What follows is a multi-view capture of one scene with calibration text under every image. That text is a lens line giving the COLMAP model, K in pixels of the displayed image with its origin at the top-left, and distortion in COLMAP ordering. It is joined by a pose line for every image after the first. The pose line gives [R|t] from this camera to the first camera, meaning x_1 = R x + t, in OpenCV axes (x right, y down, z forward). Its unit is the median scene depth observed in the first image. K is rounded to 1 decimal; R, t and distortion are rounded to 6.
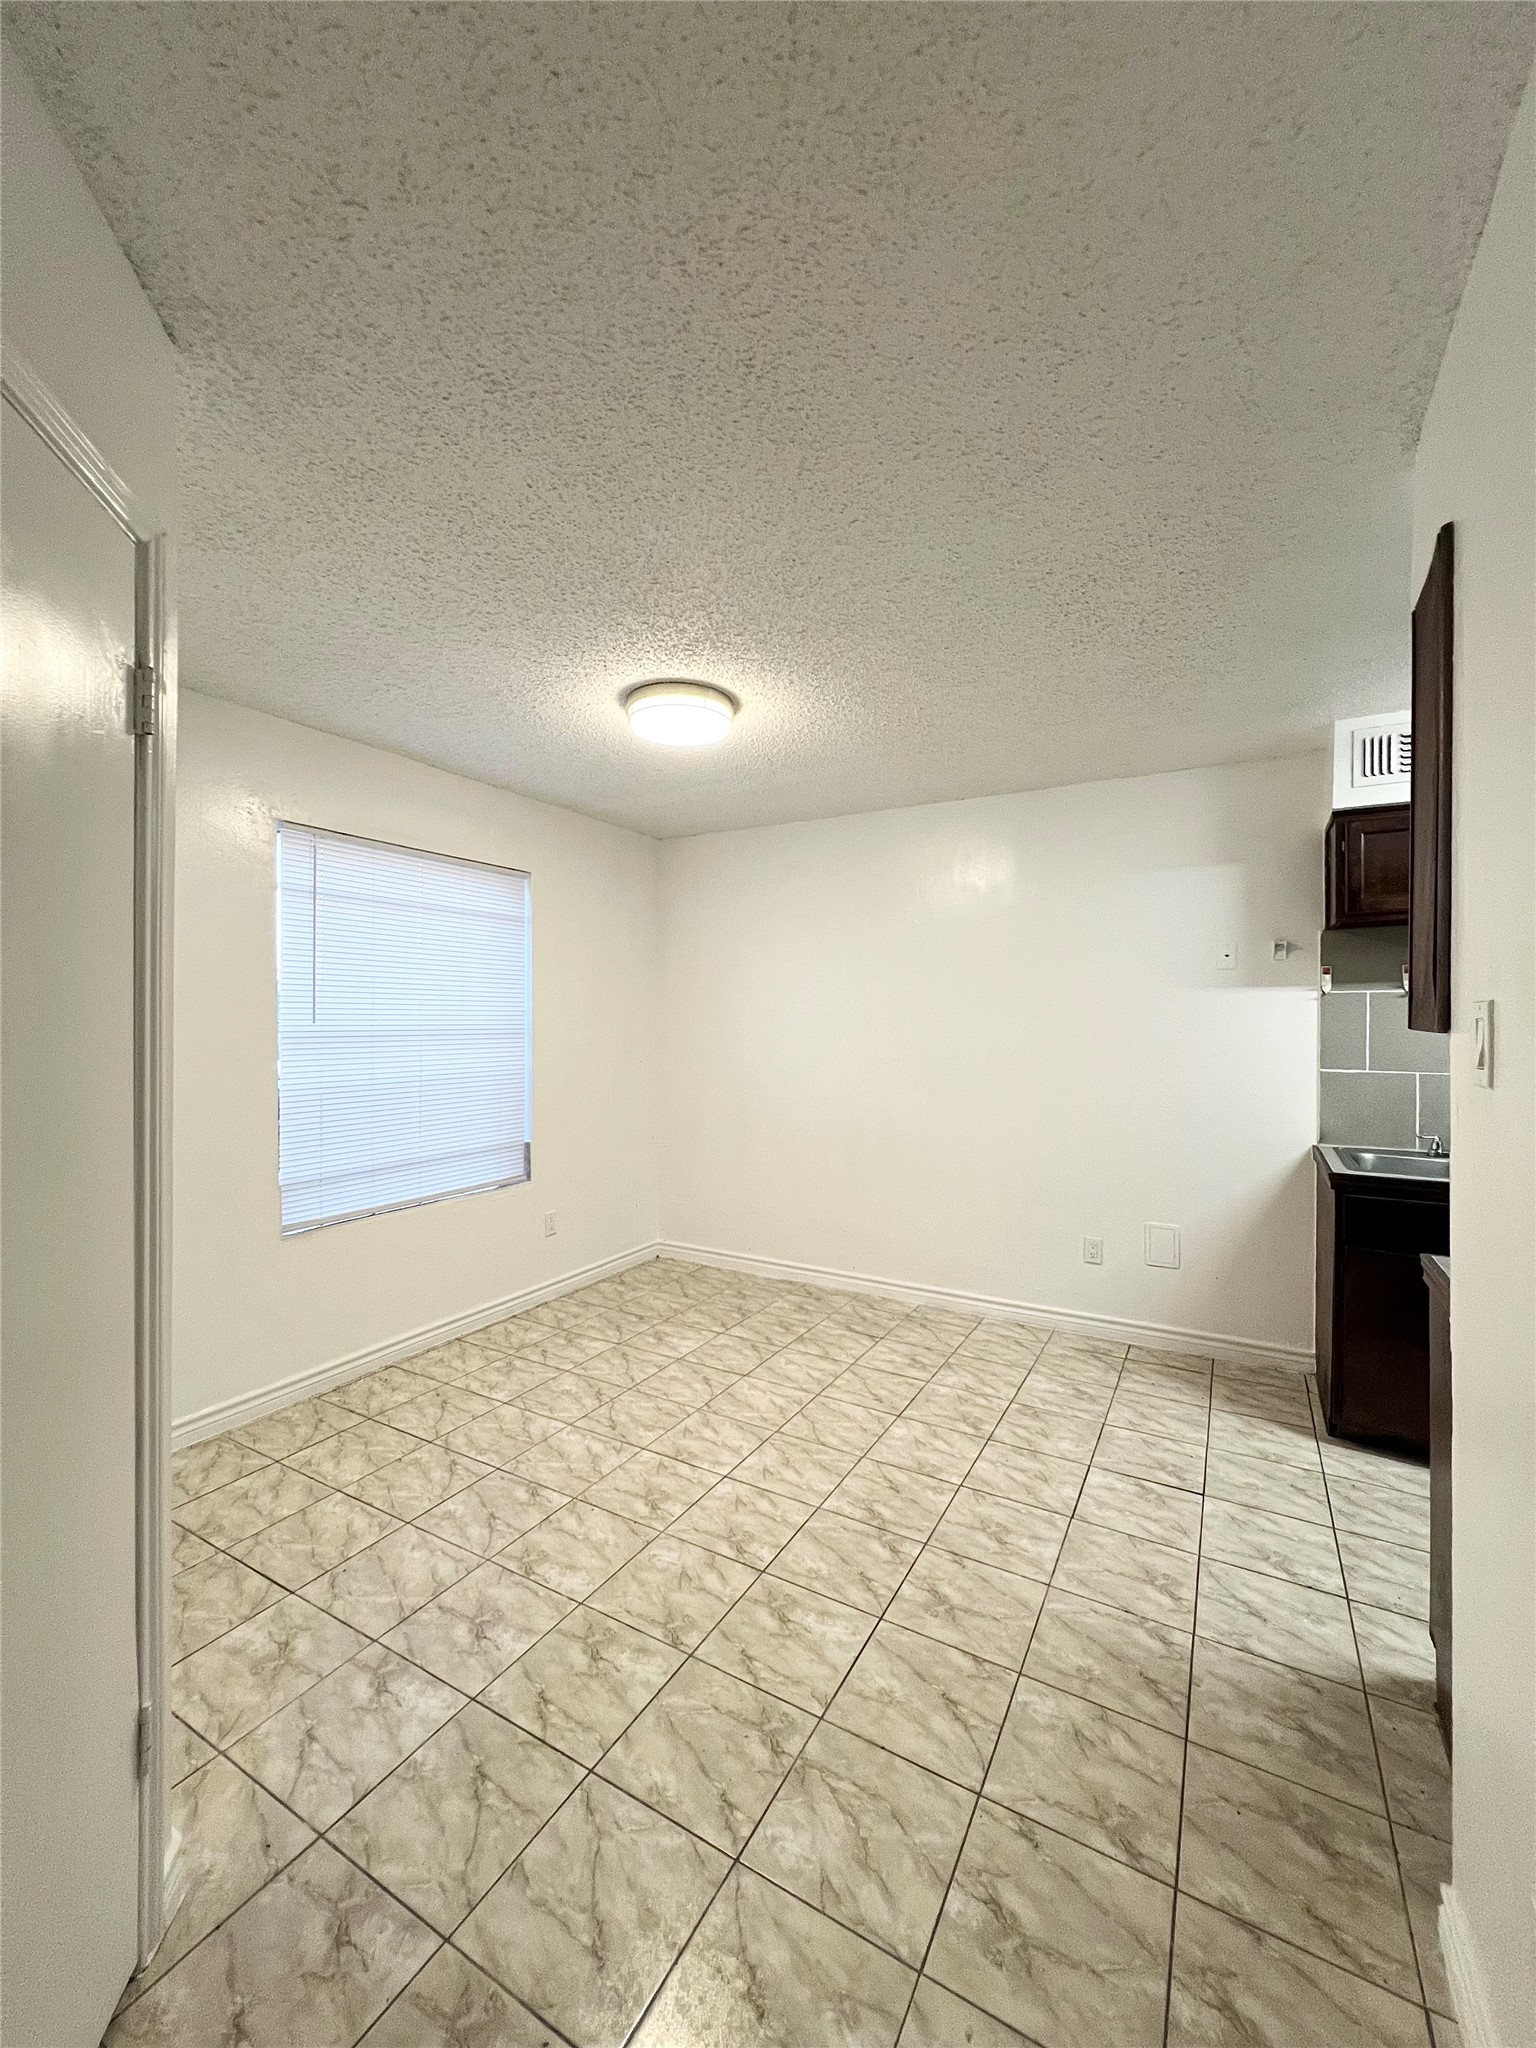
lens RADIAL K [[818.9, 0, 769.0], [0, 818.9, 1022.6], [0, 0, 1]] dist [-0.000420, 0.000175]
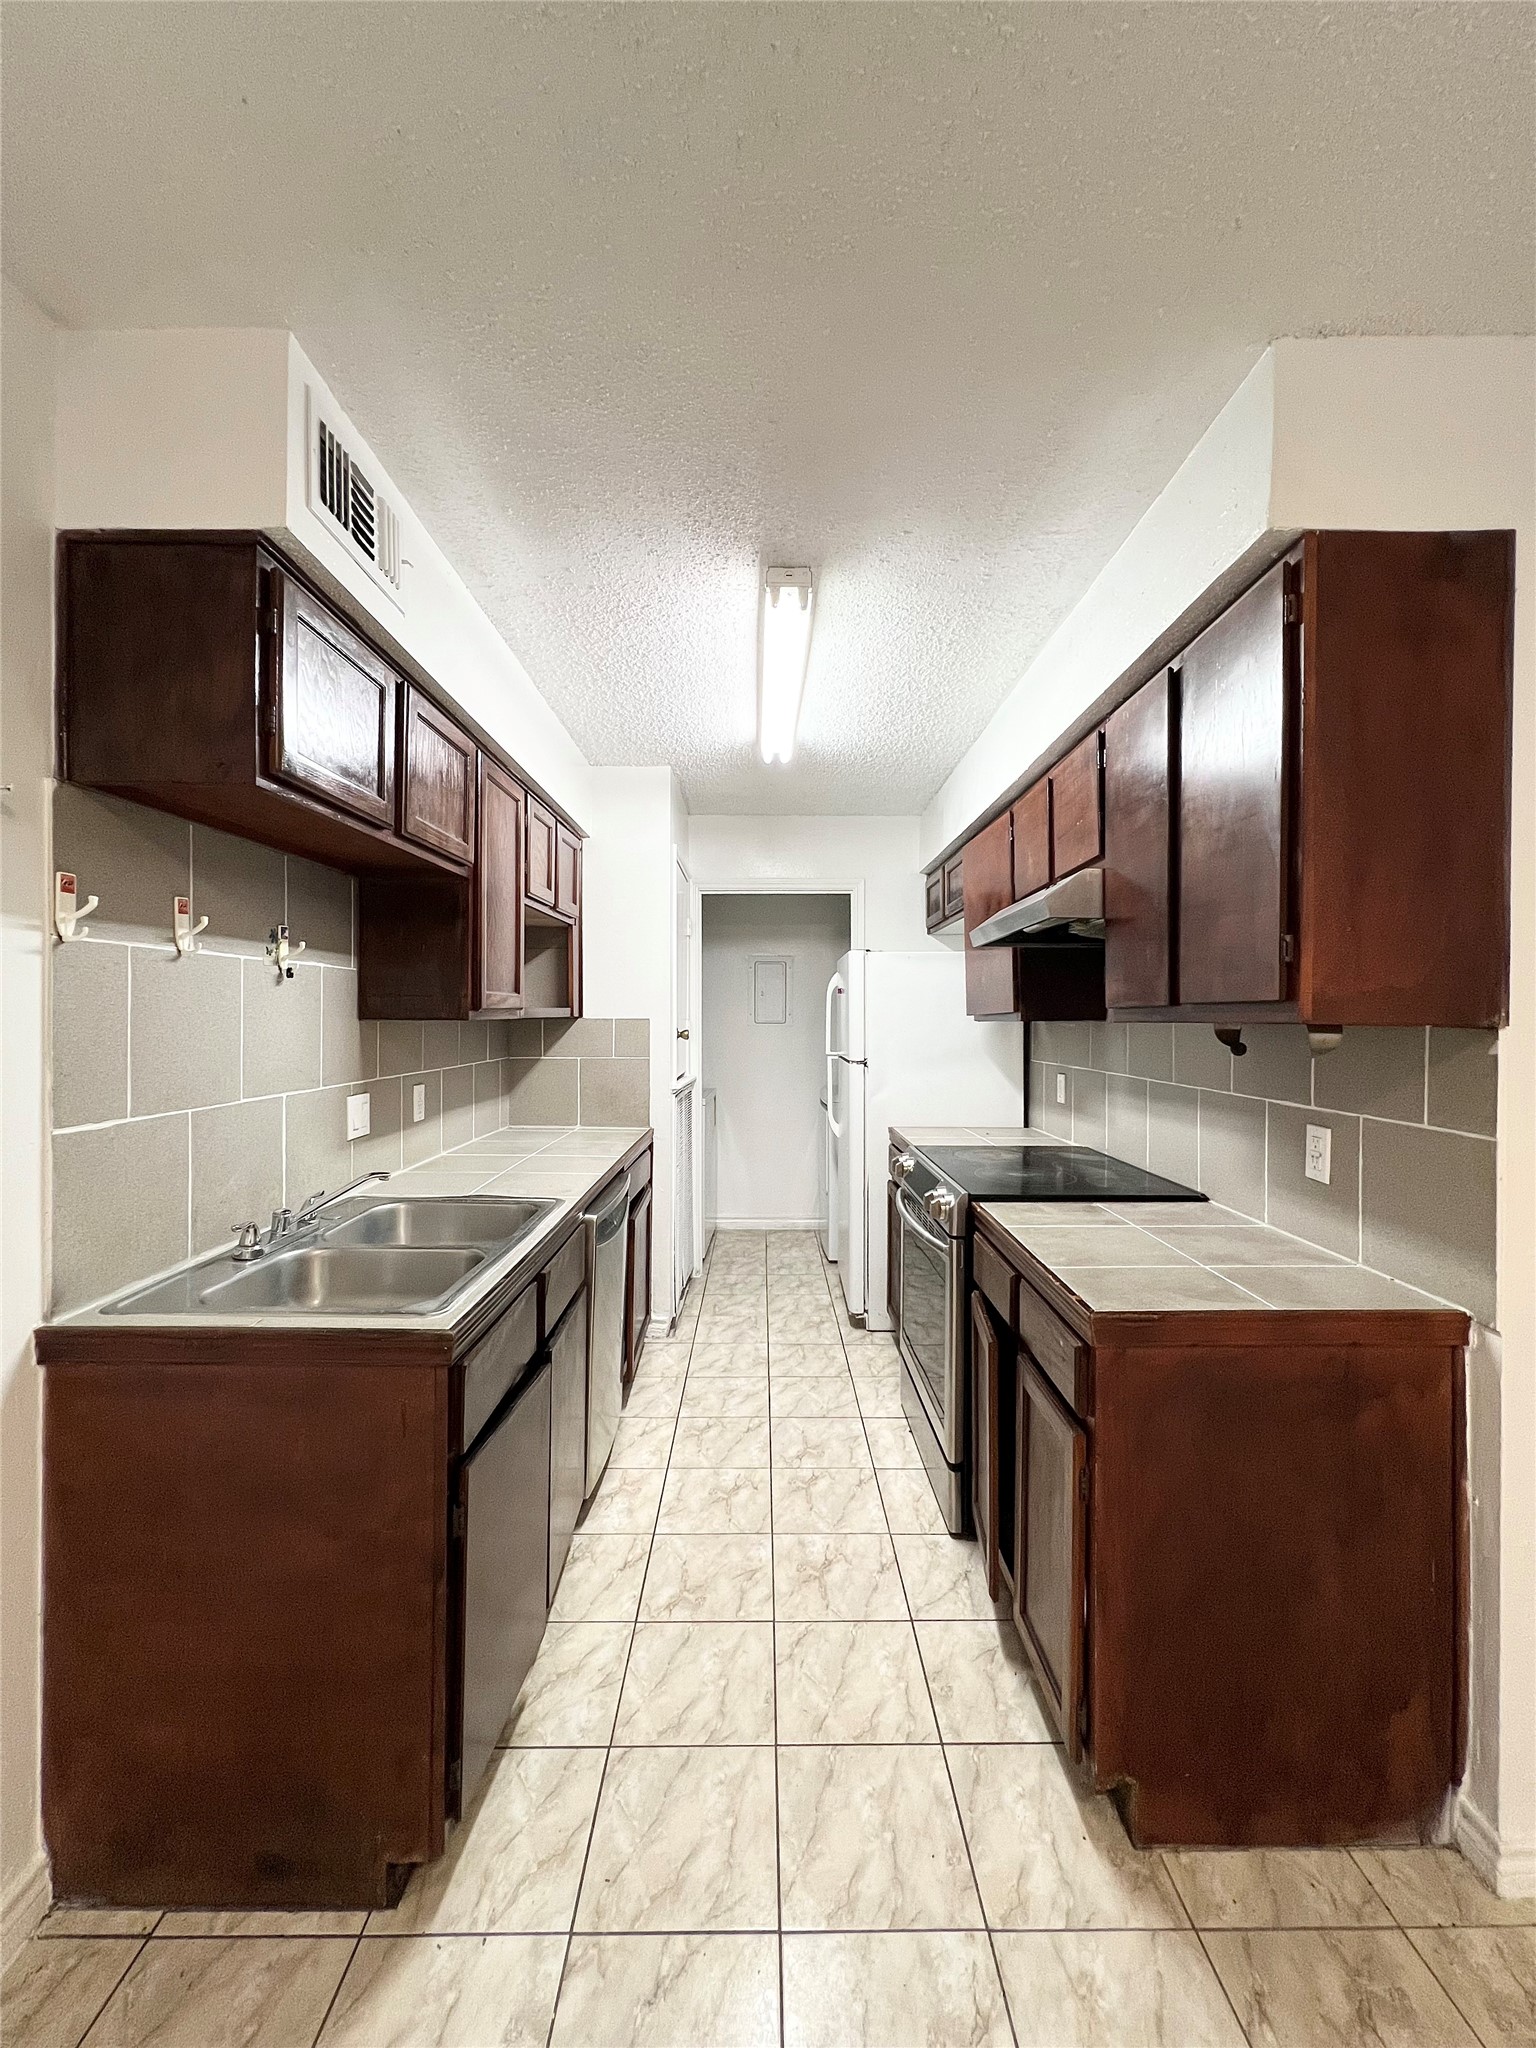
lens RADIAL K [[818.9, 0, 769.3], [0, 818.9, 1018.1], [0, 0, 1]] dist [-0.000420, 0.000175]
pose [[-0.501501, -0.001593, 0.865156, 0.158042], [0.001710, 0.999995, 0.002833, 0.002458], [-0.865155, 0.002900, -0.501496, 0.918492]]
